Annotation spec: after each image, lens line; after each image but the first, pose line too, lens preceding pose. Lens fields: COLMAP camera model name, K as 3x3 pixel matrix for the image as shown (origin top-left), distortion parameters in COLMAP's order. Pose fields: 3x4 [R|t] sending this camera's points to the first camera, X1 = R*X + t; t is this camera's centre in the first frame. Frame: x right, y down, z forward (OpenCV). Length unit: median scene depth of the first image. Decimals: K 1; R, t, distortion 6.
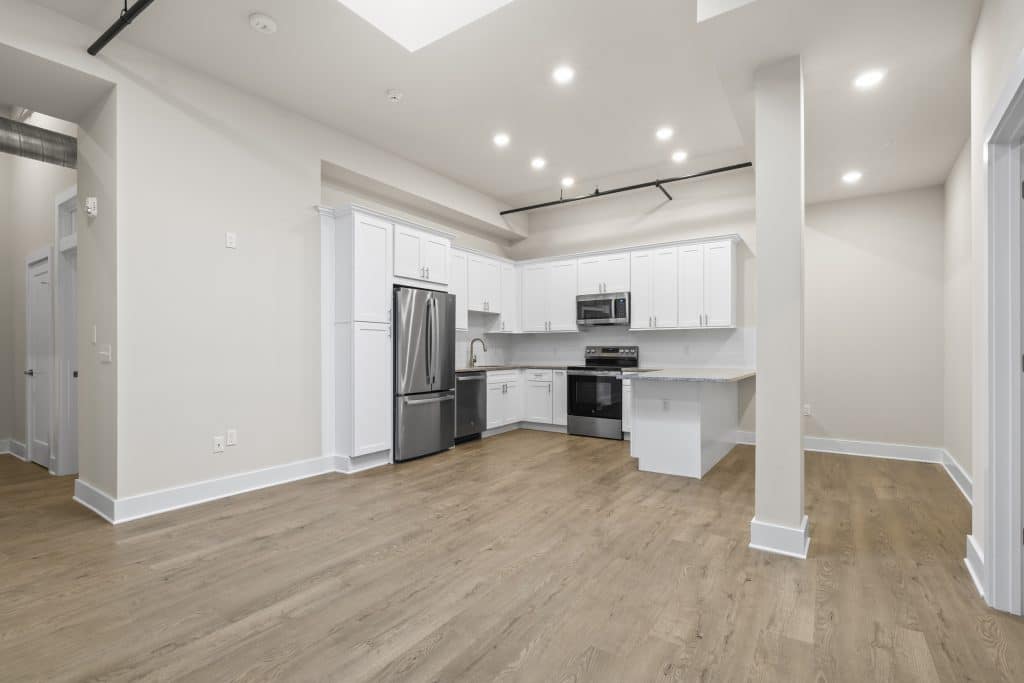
lens RADIAL K [[466.9, 0, 512.0], [0, 466.9, 341.5], [0, 0, 1]] dist [-0.001097, 0.000100]
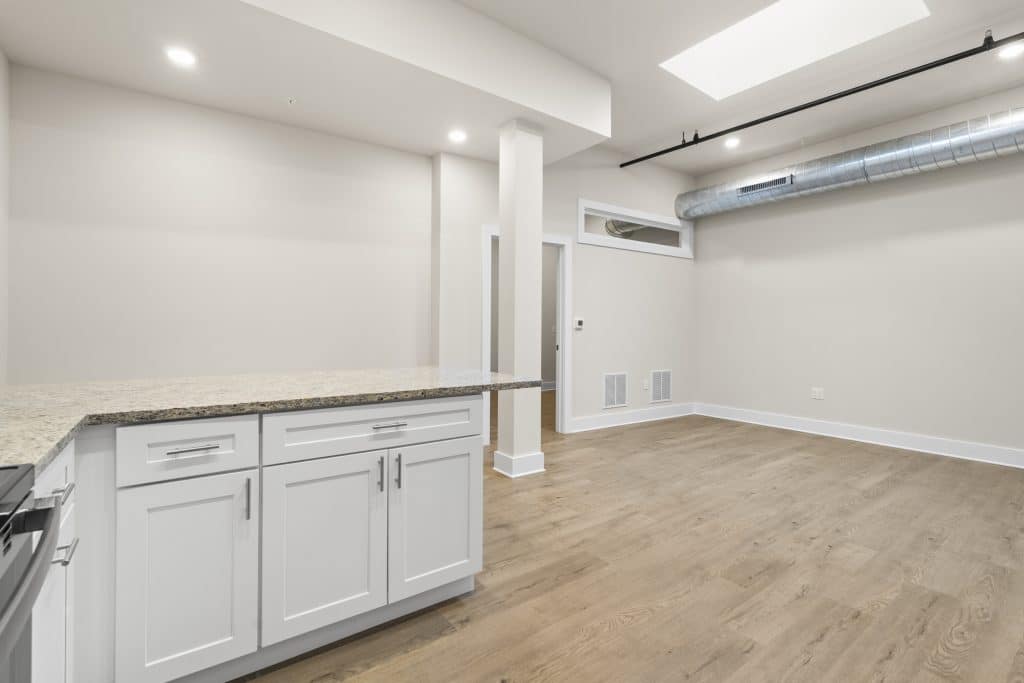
lens RADIAL K [[480.3, 0, 507.9], [0, 480.3, 321.2], [0, 0, 1]] dist [-0.002289, 0.000156]
pose [[-0.942257, -0.000031, 0.334892, 0.109222], [-0.011720, 0.999391, -0.032882, 0.034939], [-0.334687, -0.034908, -0.941683, 1.947765]]
